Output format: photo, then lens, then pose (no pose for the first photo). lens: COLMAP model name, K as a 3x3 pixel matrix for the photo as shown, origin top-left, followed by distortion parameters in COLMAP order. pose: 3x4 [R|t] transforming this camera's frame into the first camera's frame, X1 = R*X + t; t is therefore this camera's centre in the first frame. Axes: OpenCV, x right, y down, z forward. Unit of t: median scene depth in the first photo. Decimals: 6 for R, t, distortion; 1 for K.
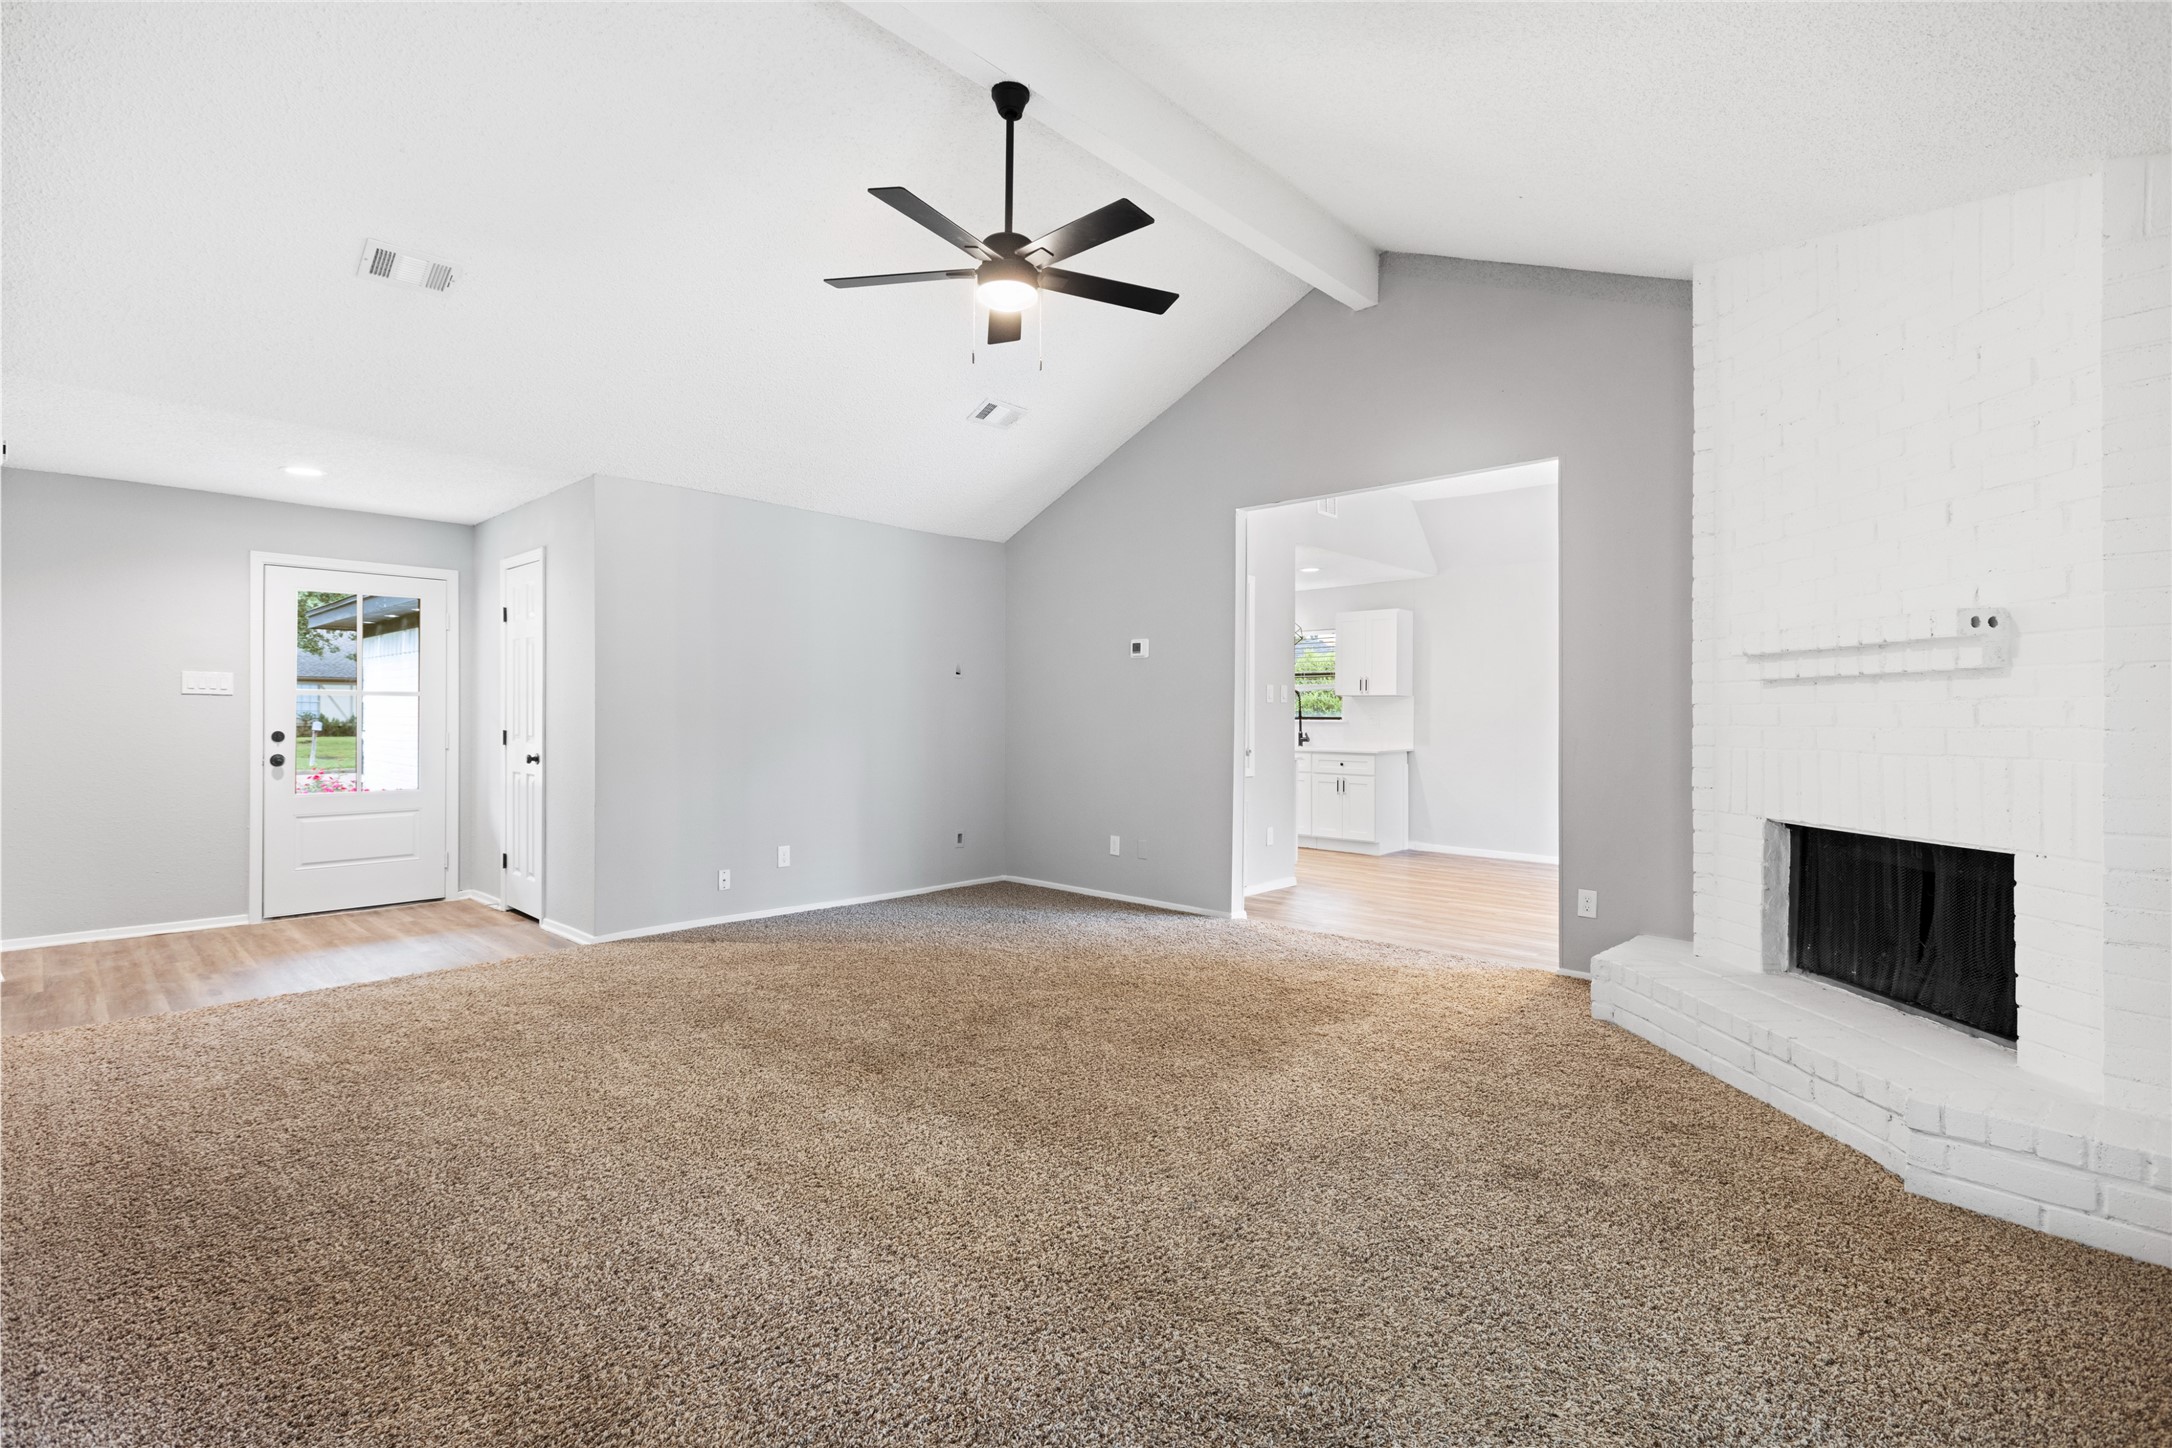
lens RADIAL K [[995.5, 0, 1076.7], [0, 995.5, 721.3], [0, 0, 1]] dist [0.002949, -0.000911]
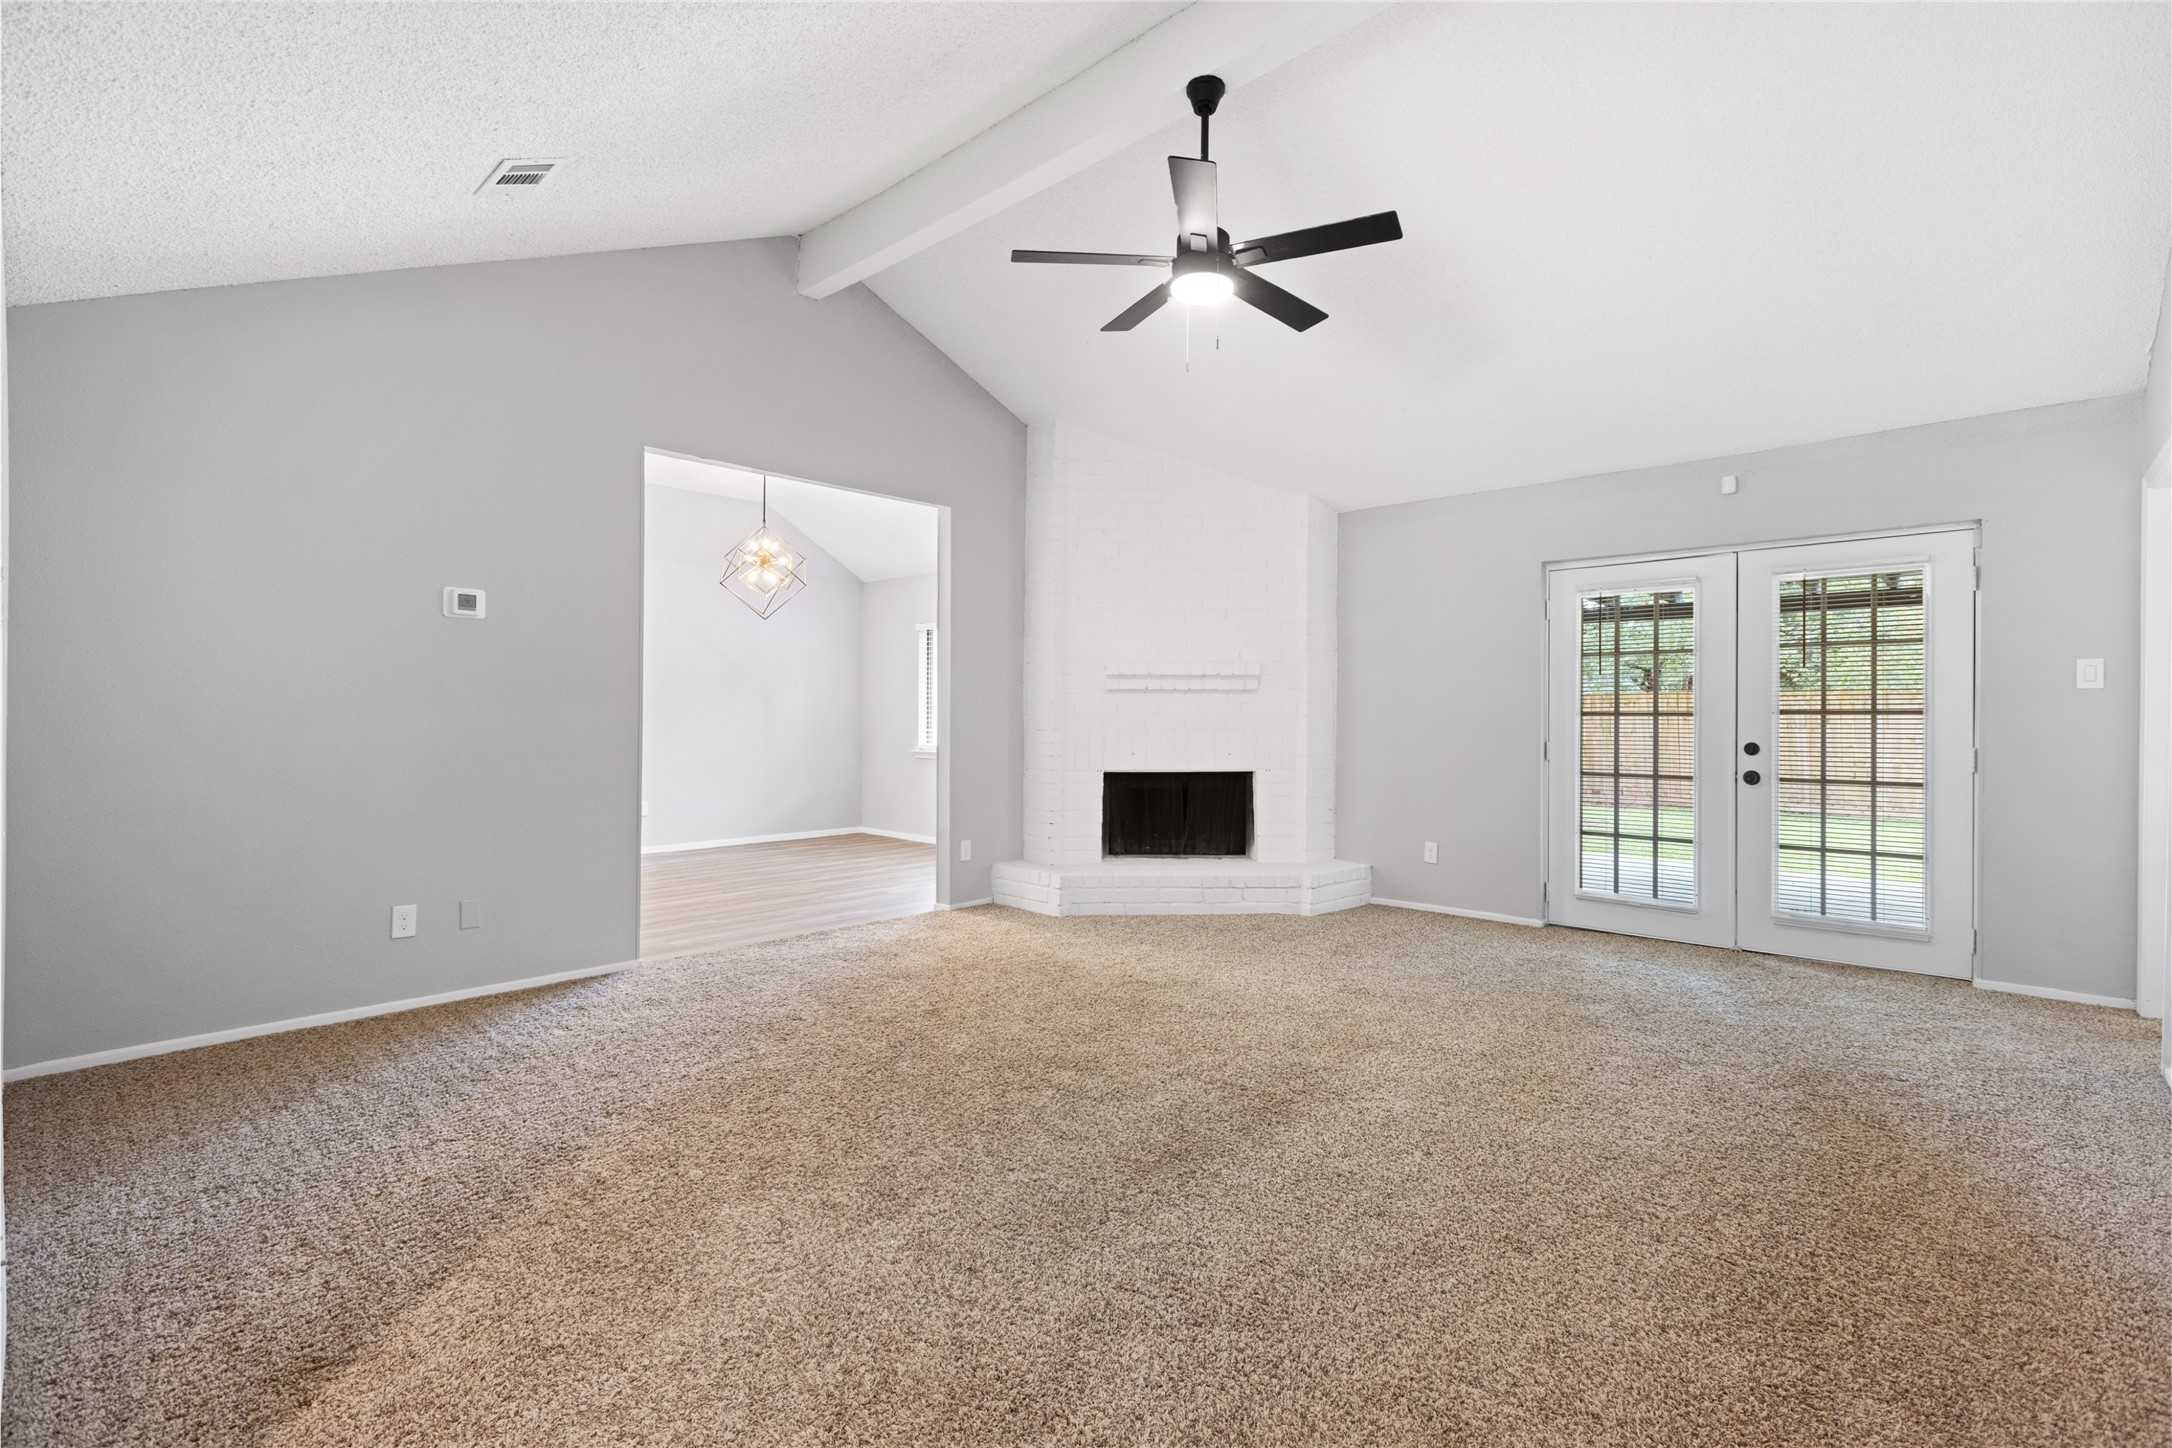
lens RADIAL K [[995.5, 0, 1082.6], [0, 995.5, 713.7], [0, 0, 1]] dist [0.002949, -0.000911]
pose [[-0.001562, -0.001653, 0.999997, -0.857397], [0.002804, 0.999995, 0.001657, -0.002286], [-0.999995, 0.002807, -0.001557, 0.883262]]
